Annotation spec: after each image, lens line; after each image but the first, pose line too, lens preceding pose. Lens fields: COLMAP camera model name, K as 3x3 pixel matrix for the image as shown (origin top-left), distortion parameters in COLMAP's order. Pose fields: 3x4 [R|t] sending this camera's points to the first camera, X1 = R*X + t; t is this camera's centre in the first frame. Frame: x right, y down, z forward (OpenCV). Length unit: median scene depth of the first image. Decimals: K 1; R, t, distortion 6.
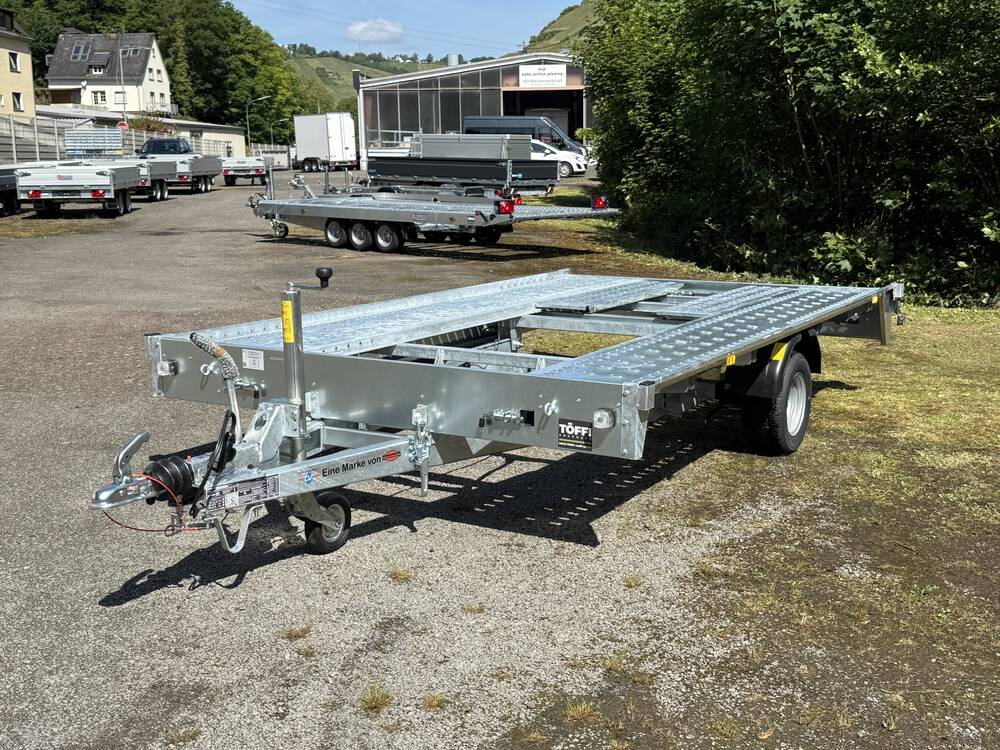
lens RADIAL K [[1176.0, 0, 502.6], [0, 1176.0, 376.1], [0, 0, 1]] dist [0.198482, -0.483752]
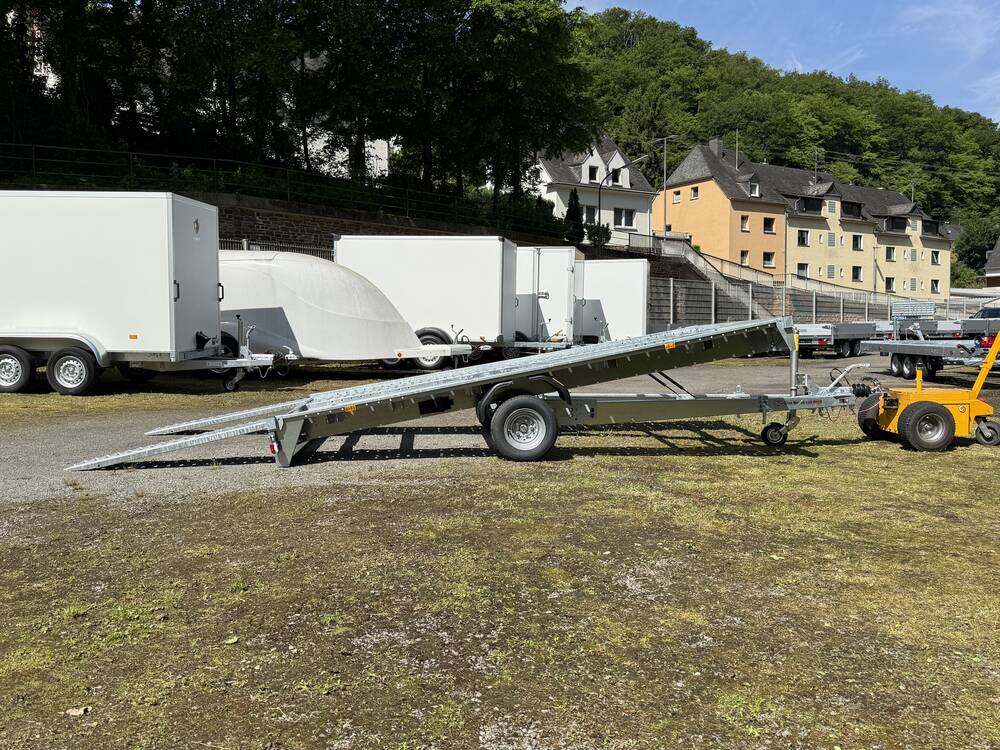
lens RADIAL K [[869.8, 0, 499.9], [0, 869.8, 377.0], [0, 0, 1]] dist [0.099505, -0.164088]
pose [[0.622710, 0.038373, -0.781511, 0.216287], [-0.138753, 0.988383, -0.062028, 0.005371], [0.770052, 0.147063, 0.620800, 0.065655]]
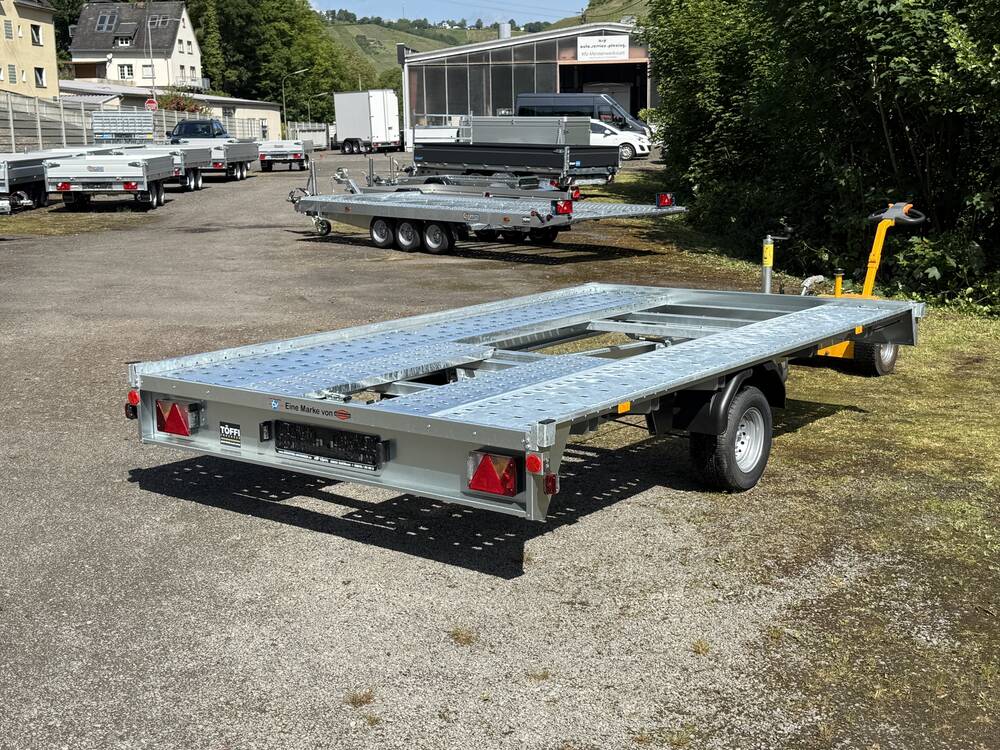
lens RADIAL K [[1282.0, 0, 498.0], [0, 1282.0, 374.1], [0, 0, 1]] dist [0.206042, -0.491560]
pose [[0.998968, 0.005154, -0.045125, -0.001467], [-0.005008, 0.999982, 0.003352, -0.008201], [0.045142, -0.003123, 0.998976, -0.010955]]
